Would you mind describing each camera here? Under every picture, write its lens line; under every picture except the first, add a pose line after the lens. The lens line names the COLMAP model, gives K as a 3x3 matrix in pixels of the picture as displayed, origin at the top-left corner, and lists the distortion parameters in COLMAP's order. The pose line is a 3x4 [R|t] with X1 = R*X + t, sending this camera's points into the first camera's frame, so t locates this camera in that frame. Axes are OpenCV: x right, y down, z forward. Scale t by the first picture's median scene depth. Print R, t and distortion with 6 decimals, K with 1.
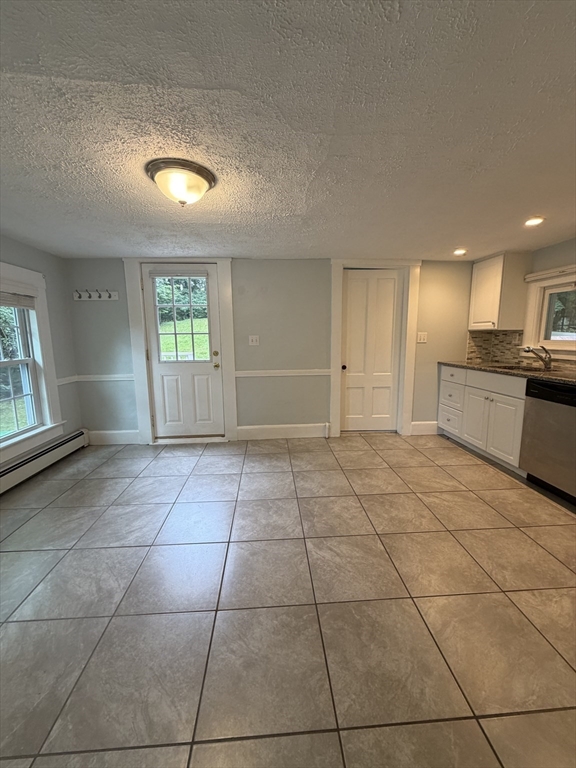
lens RADIAL K [[305.0, 0, 287.0], [0, 305.0, 382.0], [0, 0, 1]] dist [0.004067, 0.000117]
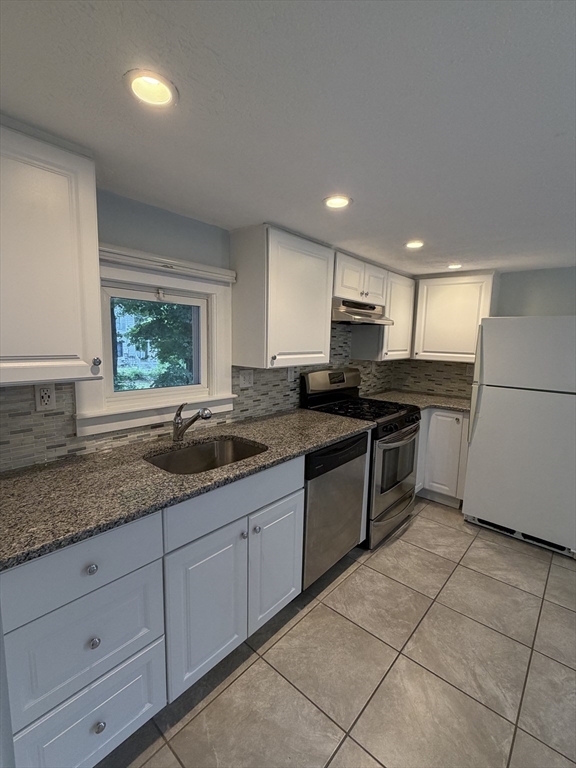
lens RADIAL K [[341.6, 0, 291.5], [0, 341.6, 384.6], [0, 0, 1]] dist [-0.001404, -0.000078]
pose [[-0.707352, -0.099494, 0.699825, 0.297751], [0.087919, 0.969973, 0.226765, -0.272682], [-0.701373, 0.221930, -0.677365, 1.292613]]
